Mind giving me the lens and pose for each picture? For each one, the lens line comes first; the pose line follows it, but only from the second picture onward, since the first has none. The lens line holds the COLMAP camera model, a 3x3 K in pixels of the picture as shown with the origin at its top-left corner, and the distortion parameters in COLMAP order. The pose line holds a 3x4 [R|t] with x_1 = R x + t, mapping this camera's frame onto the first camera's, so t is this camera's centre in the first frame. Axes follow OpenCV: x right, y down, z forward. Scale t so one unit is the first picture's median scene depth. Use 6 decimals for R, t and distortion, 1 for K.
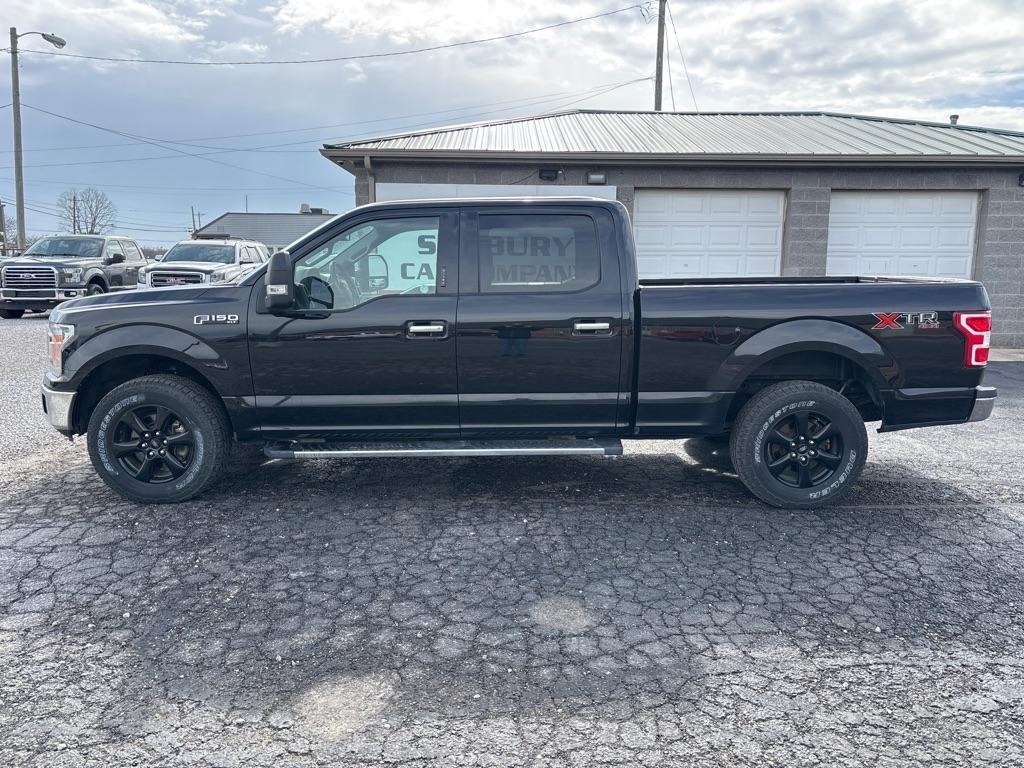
lens RADIAL K [[752.5, 0, 526.9], [0, 752.5, 383.8], [0, 0, 1]] dist [0.048984, -0.034835]
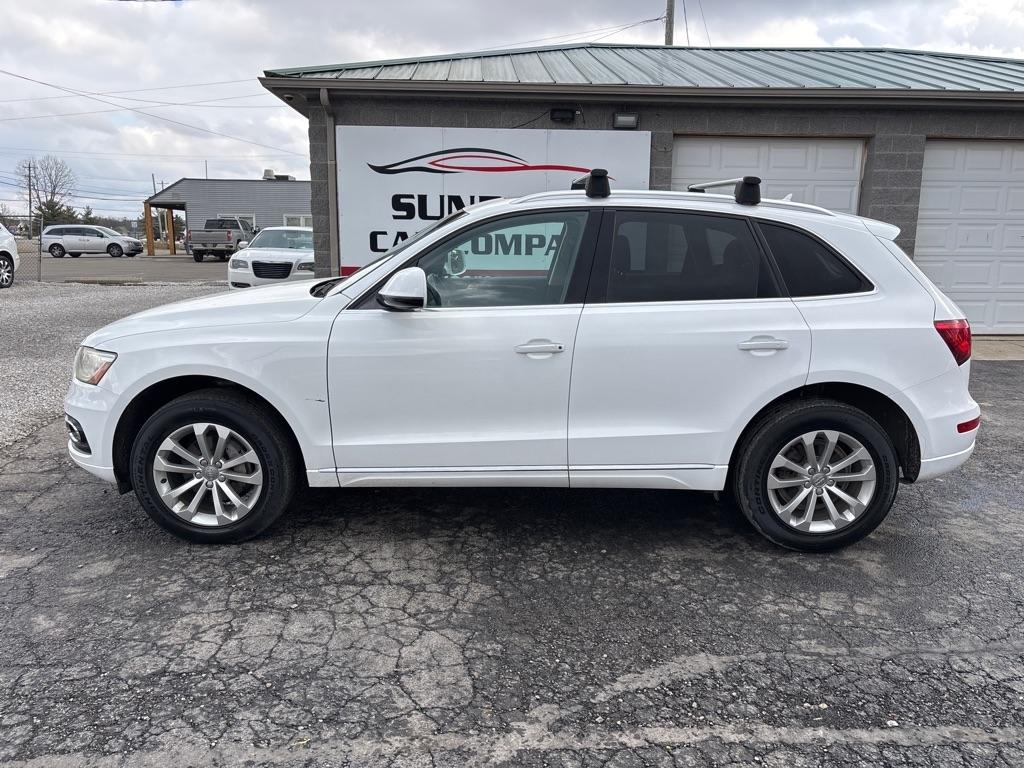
lens RADIAL K [[757.2, 0, 519.9], [0, 757.2, 377.2], [0, 0, 1]] dist [0.046777, -0.045235]
pose [[0.999711, -0.002039, 0.023947, -0.033764], [0.001412, 0.999656, 0.026179, -0.032393], [-0.023992, -0.026137, 0.999370, 0.223426]]
